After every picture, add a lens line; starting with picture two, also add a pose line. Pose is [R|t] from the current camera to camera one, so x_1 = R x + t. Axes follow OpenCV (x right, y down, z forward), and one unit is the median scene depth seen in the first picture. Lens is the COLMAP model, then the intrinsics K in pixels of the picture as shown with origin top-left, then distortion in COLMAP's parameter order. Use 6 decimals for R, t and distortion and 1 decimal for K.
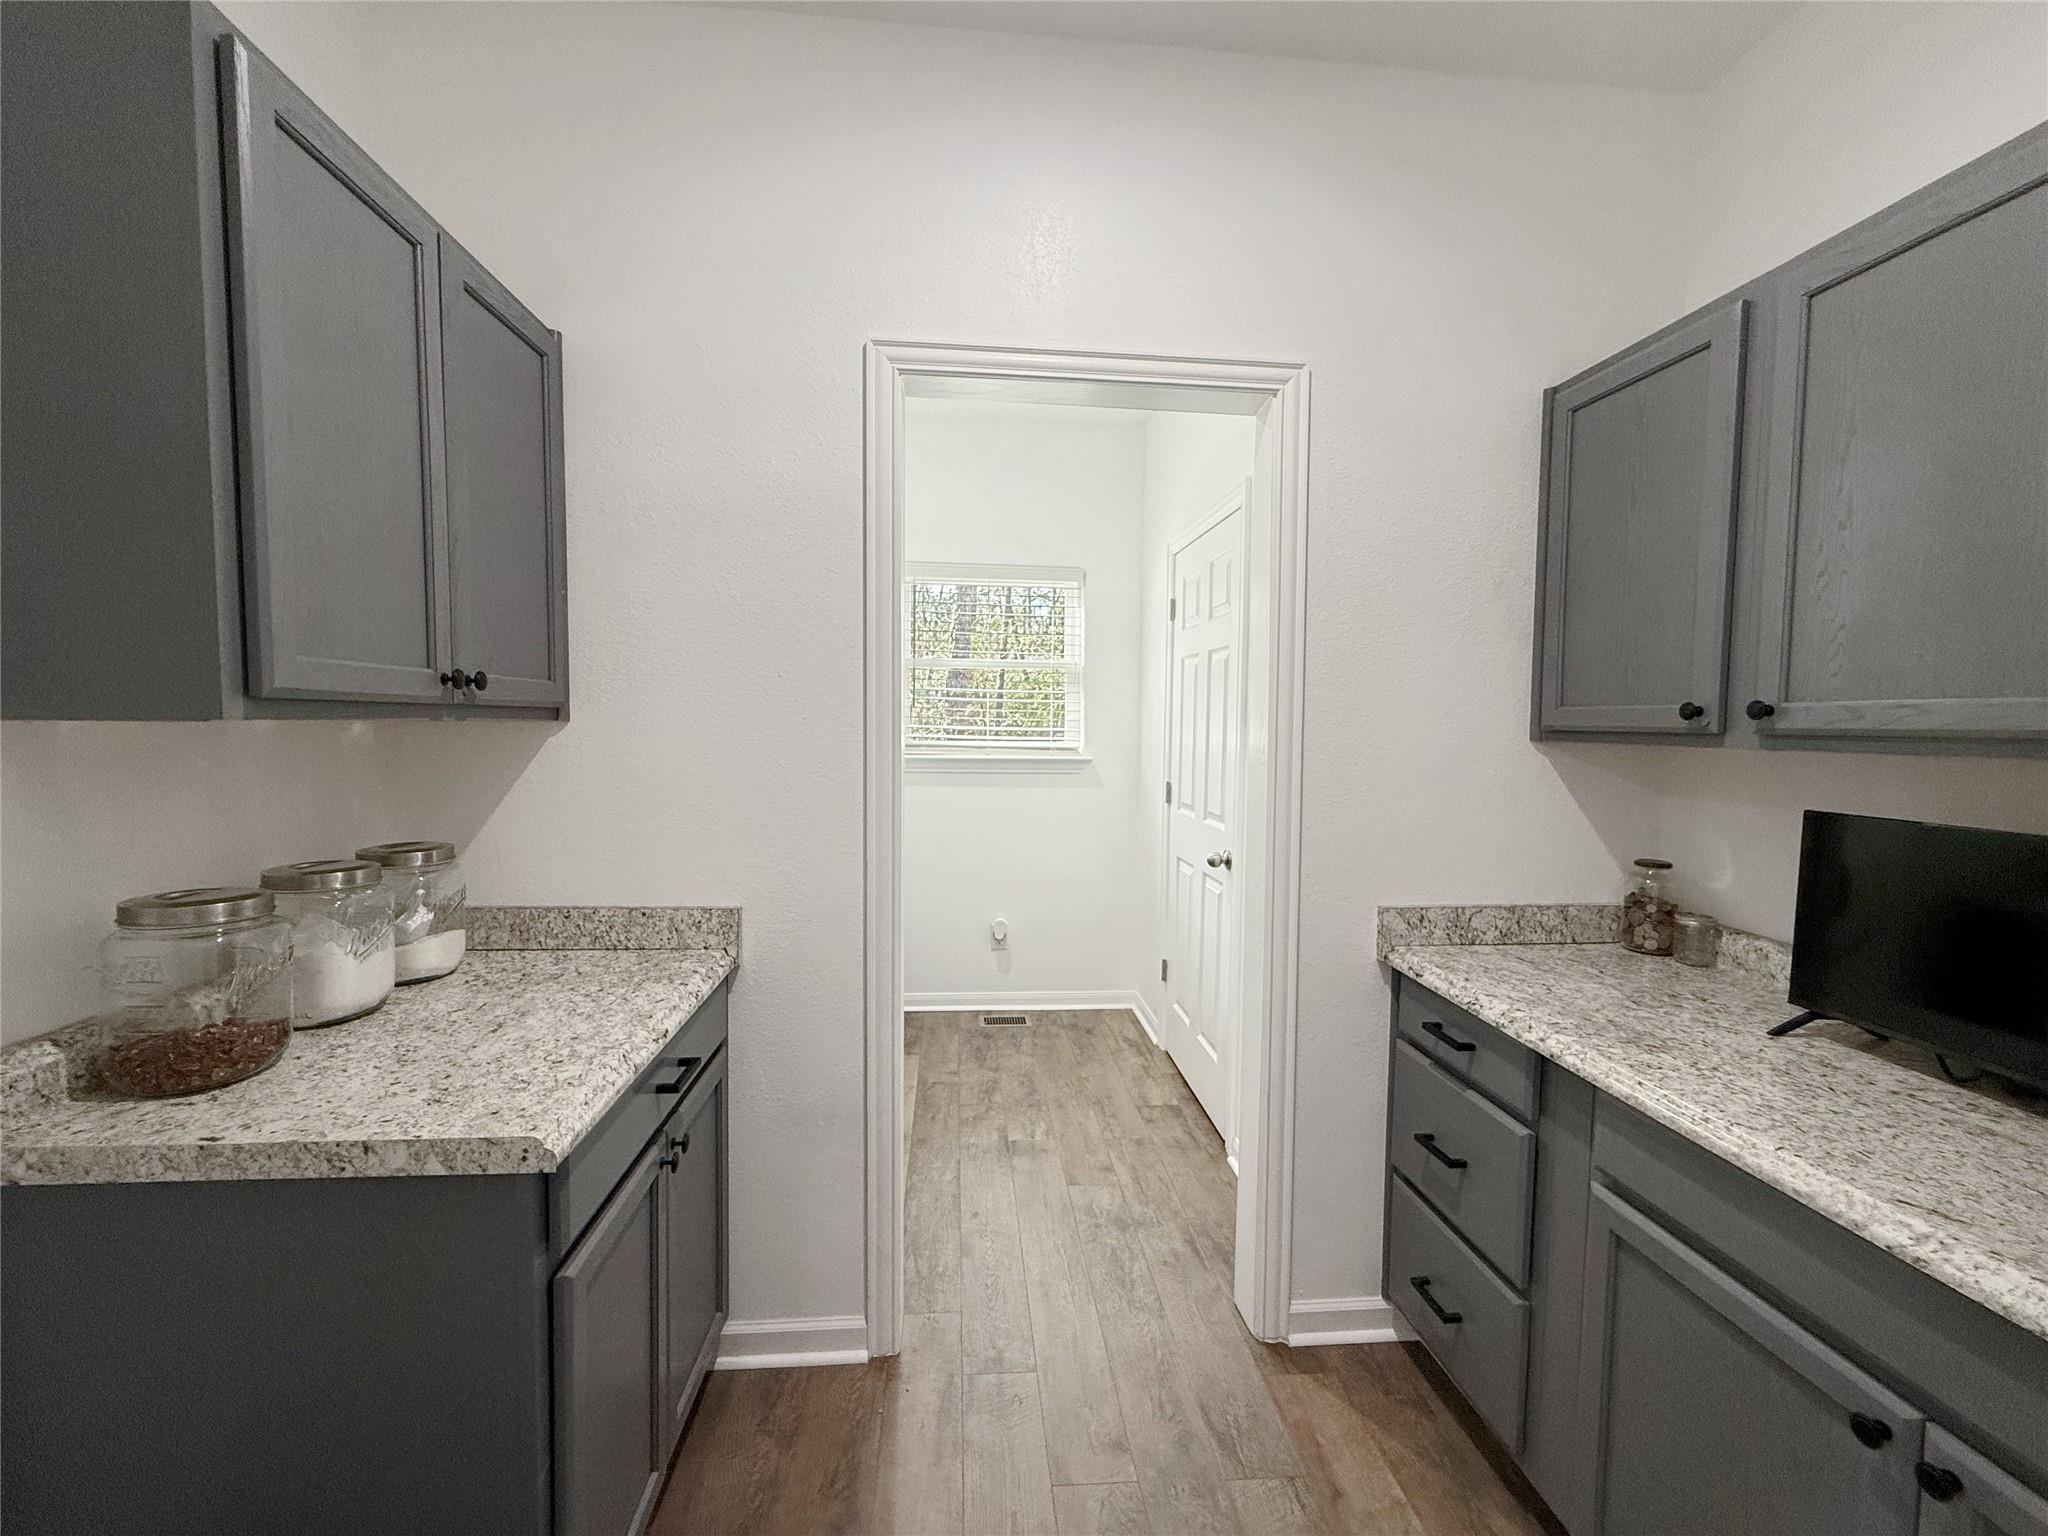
lens RADIAL K [[824.5, 0, 1028.8], [0, 824.5, 767.3], [0, 0, 1]] dist [-0.005748, 0.001742]
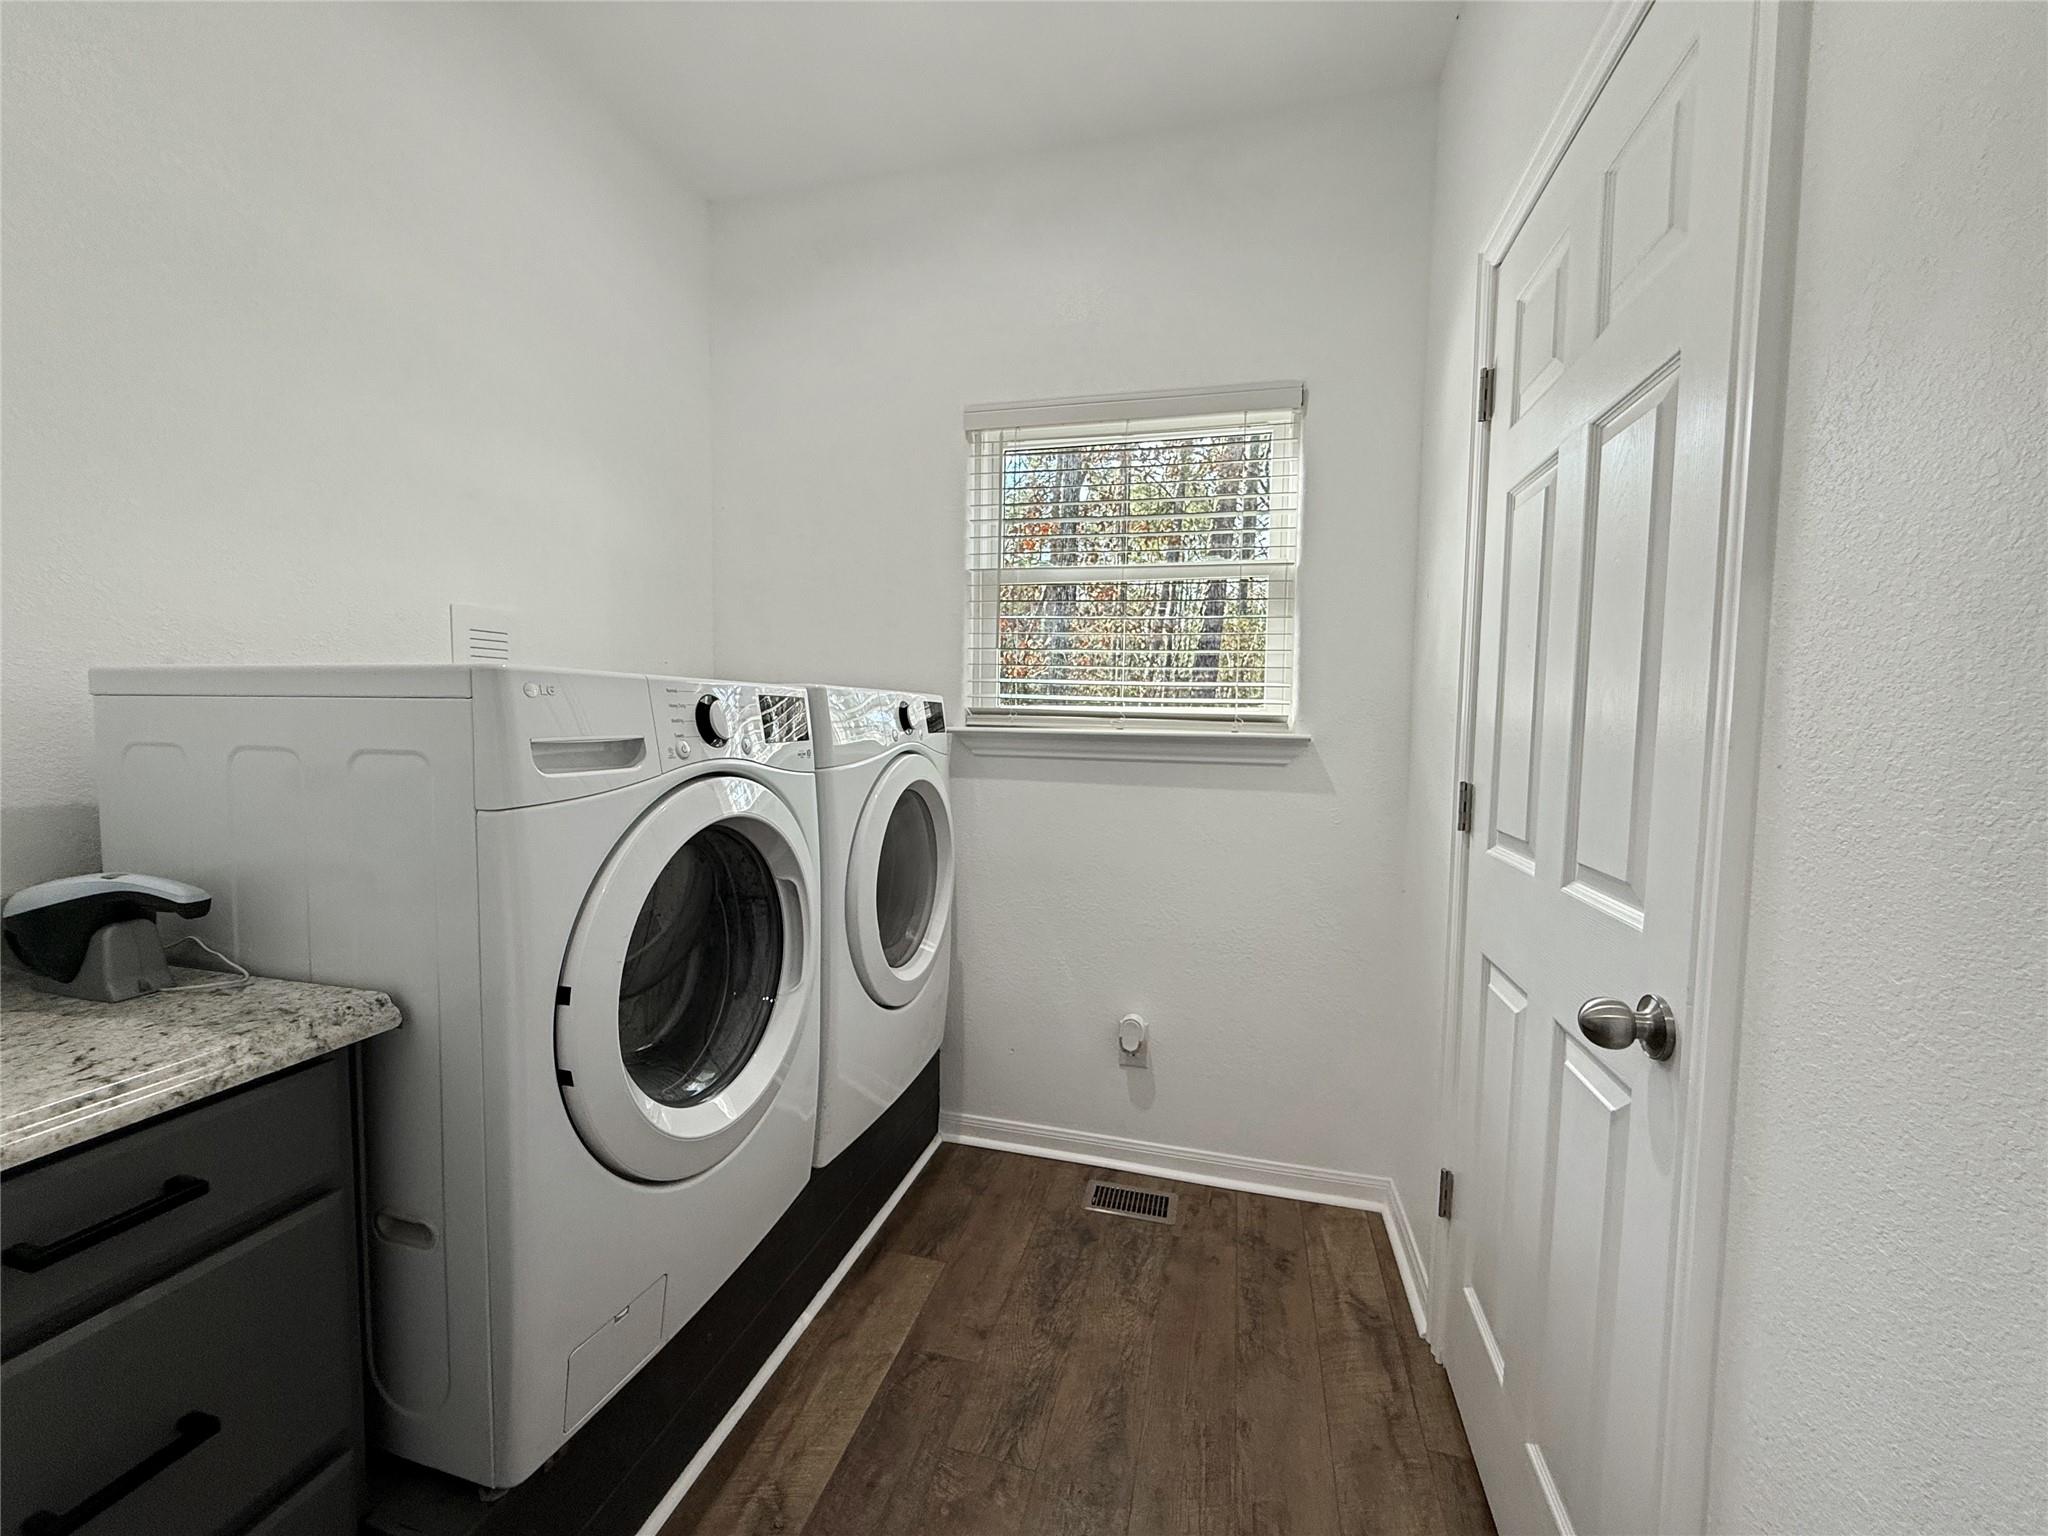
lens RADIAL K [[824.5, 0, 1008.7], [0, 824.5, 777.8], [0, 0, 1]] dist [-0.005748, 0.001742]
pose [[0.935222, 0.022095, -0.353371, 0.092826], [-0.018848, 0.999743, 0.012629, 0.013997], [0.353559, -0.005151, 0.935398, 0.484087]]
